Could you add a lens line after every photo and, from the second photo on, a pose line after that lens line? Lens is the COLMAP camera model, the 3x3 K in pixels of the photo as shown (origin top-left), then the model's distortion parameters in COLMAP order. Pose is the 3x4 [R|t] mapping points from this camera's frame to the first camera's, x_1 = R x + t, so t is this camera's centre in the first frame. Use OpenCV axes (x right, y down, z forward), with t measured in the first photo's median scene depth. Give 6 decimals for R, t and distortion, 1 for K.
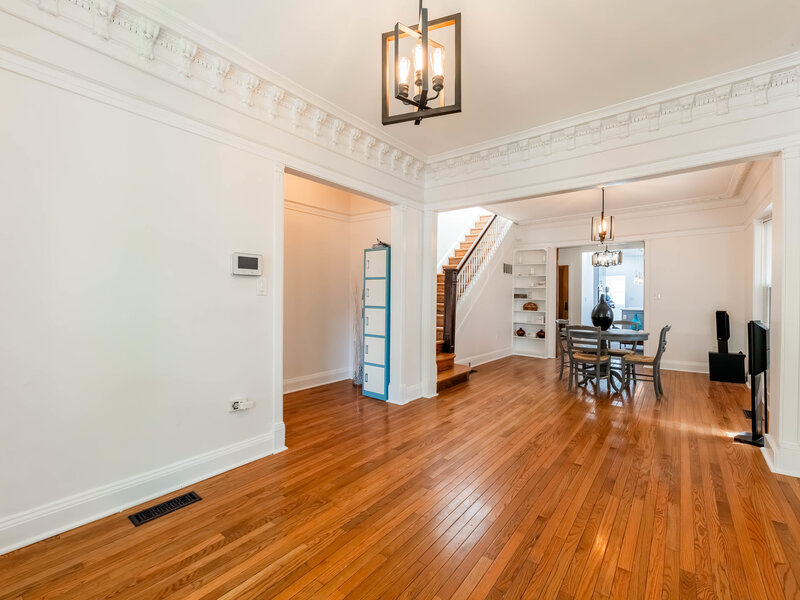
lens RADIAL K [[364.5, 0, 399.7], [0, 364.5, 297.2], [0, 0, 1]] dist [0.007666, -0.002293]
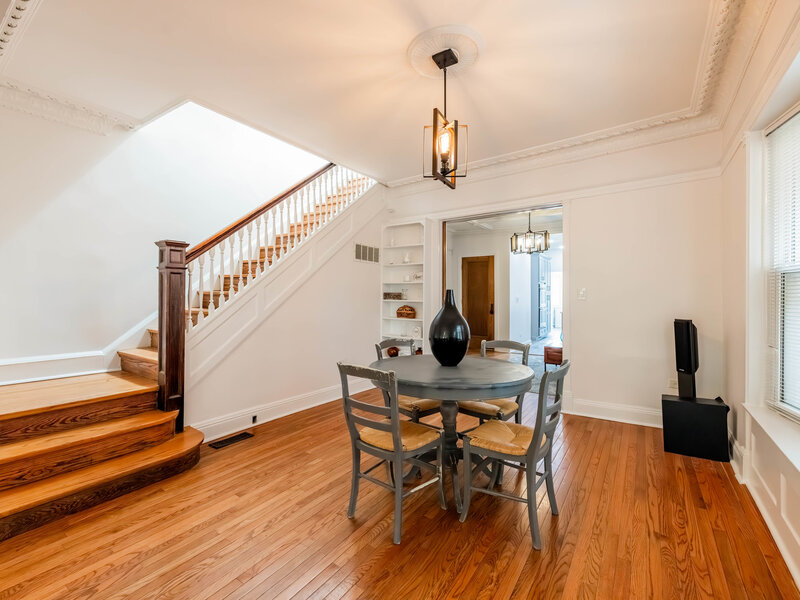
lens RADIAL K [[364.5, 0, 399.1], [0, 364.5, 297.5], [0, 0, 1]] dist [0.007666, -0.002293]
pose [[0.998480, -0.005629, 0.054825, 0.331431], [0.005752, 0.999981, -0.002077, 0.001239], [-0.054813, 0.002389, 0.998494, 0.372886]]
